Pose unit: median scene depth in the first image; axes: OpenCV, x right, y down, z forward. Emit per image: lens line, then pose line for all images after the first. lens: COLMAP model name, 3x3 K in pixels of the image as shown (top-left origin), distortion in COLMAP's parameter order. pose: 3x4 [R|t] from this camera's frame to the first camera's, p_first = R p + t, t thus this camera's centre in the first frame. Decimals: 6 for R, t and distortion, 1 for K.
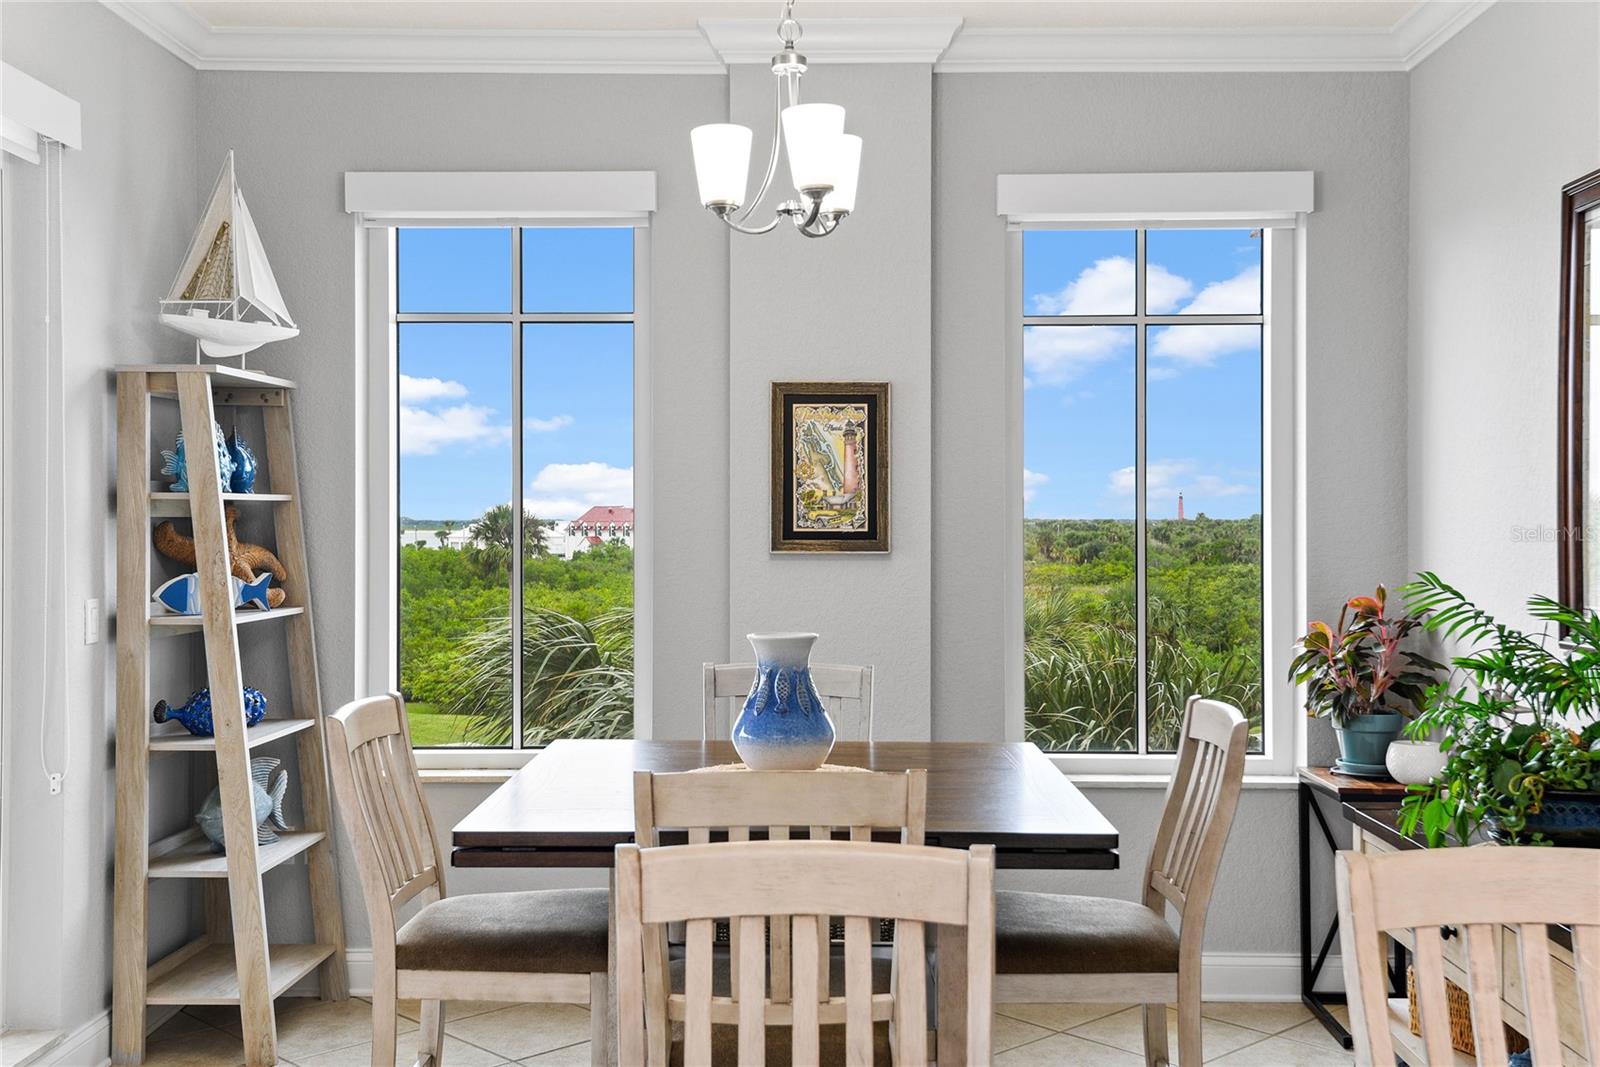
lens RADIAL K [[1654.9, 0, 804.2], [0, 1654.9, 524.4], [0, 0, 1]] dist [0.009669, 0.000000]
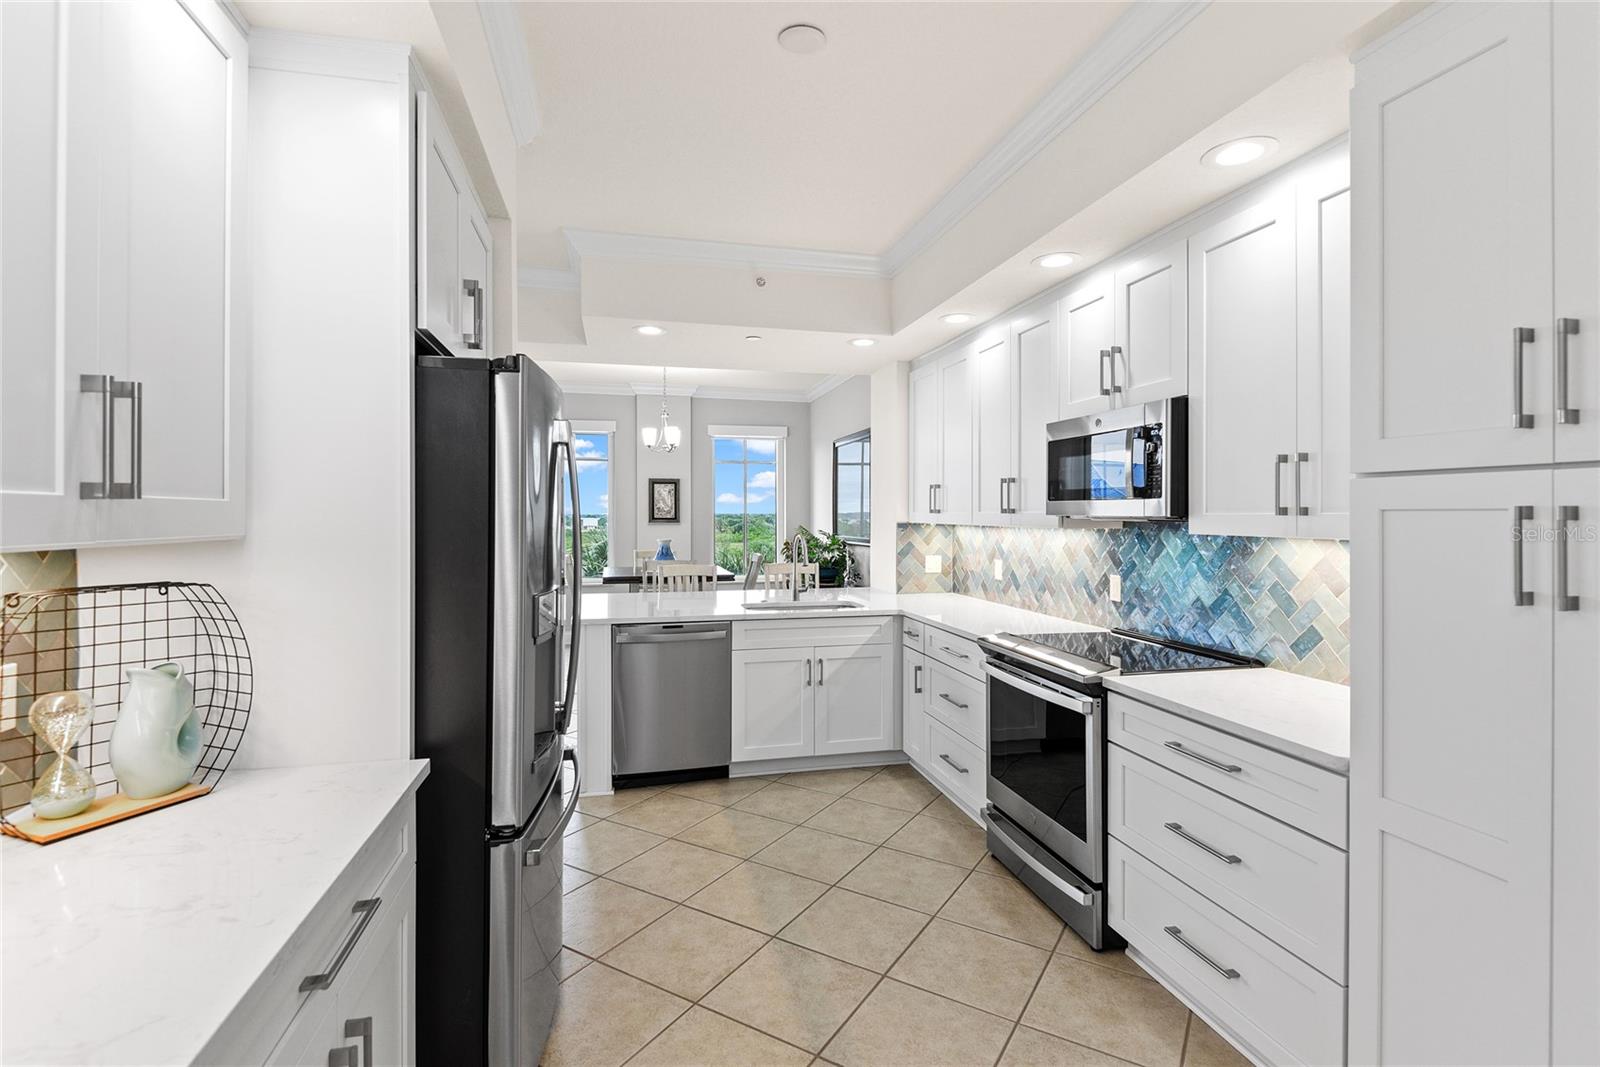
lens RADIAL K [[733.5, 0, 800.9], [0, 733.5, 526.9], [0, 0, 1]] dist [-0.000815, 0.000136]
pose [[0.967404, -0.006437, 0.253156, -0.114633], [0.002692, 0.999882, 0.015135, 0.000964], [-0.253224, -0.013960, 0.967307, -0.760616]]
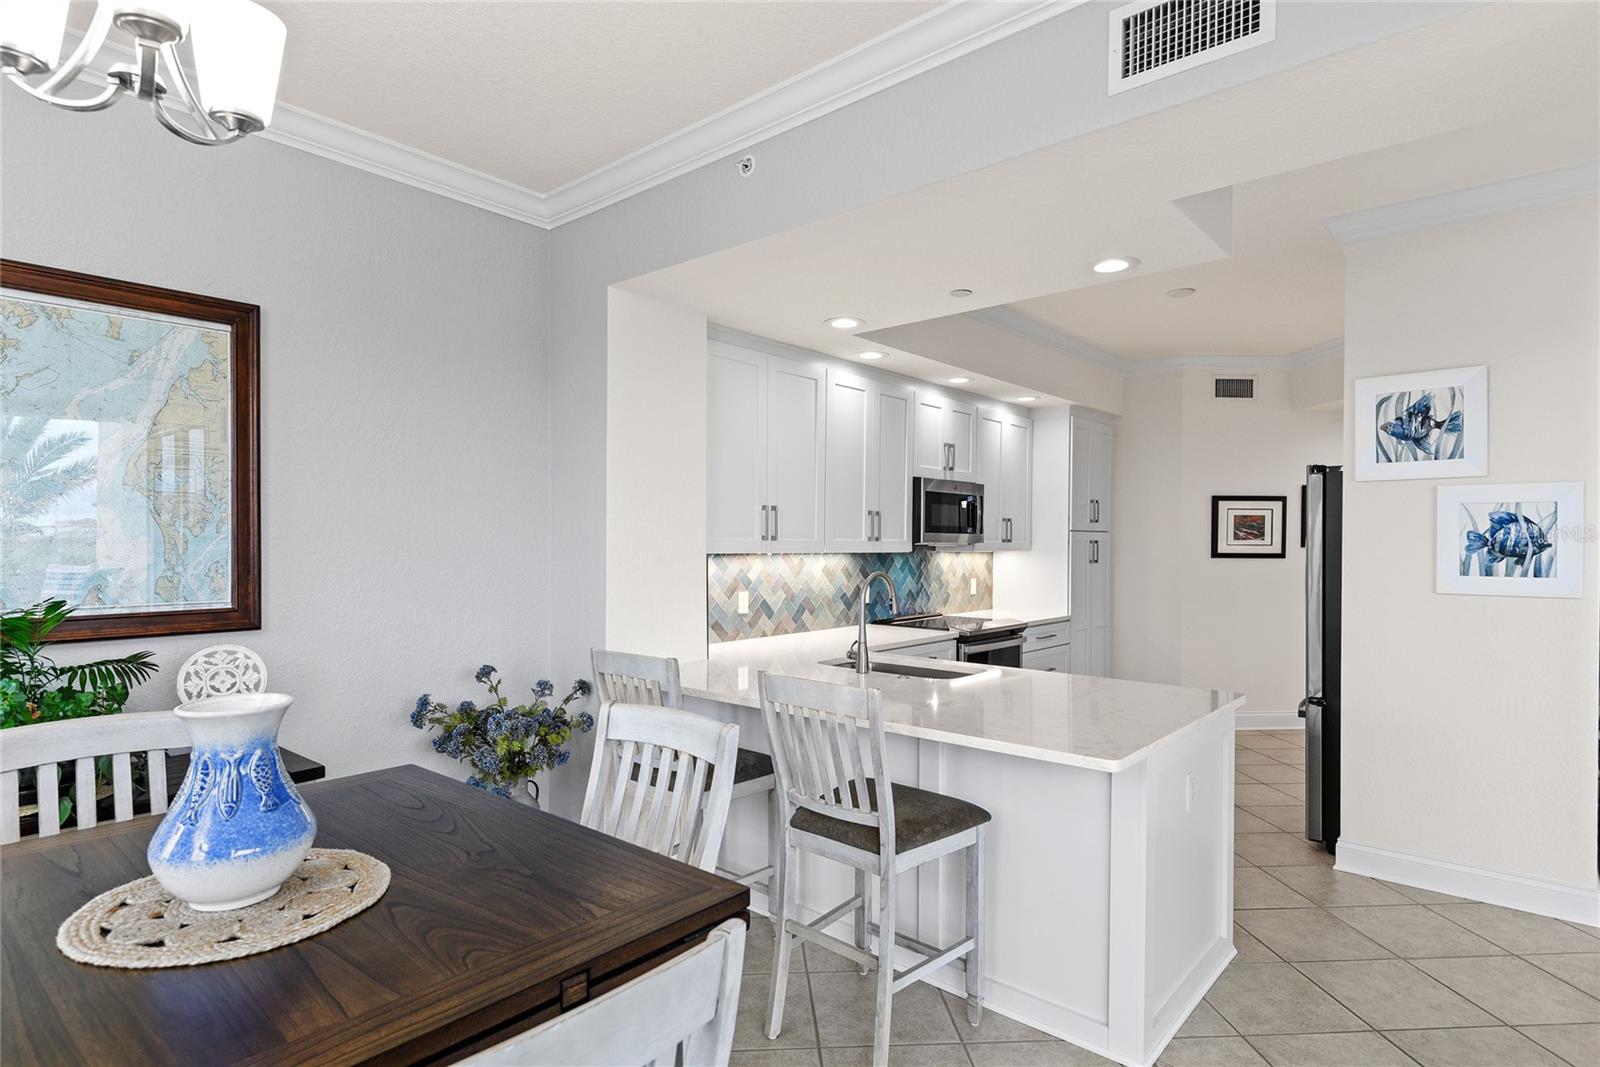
lens RADIAL K [[906.4, 0, 809.1], [0, 906.4, 544.6], [0, 0, 1]] dist [-0.004916, -0.000773]
pose [[-0.784615, -0.013161, 0.619844, -0.343108], [-0.007425, 0.999902, 0.011832, -0.009527], [-0.619939, 0.004681, -0.784636, 0.850570]]
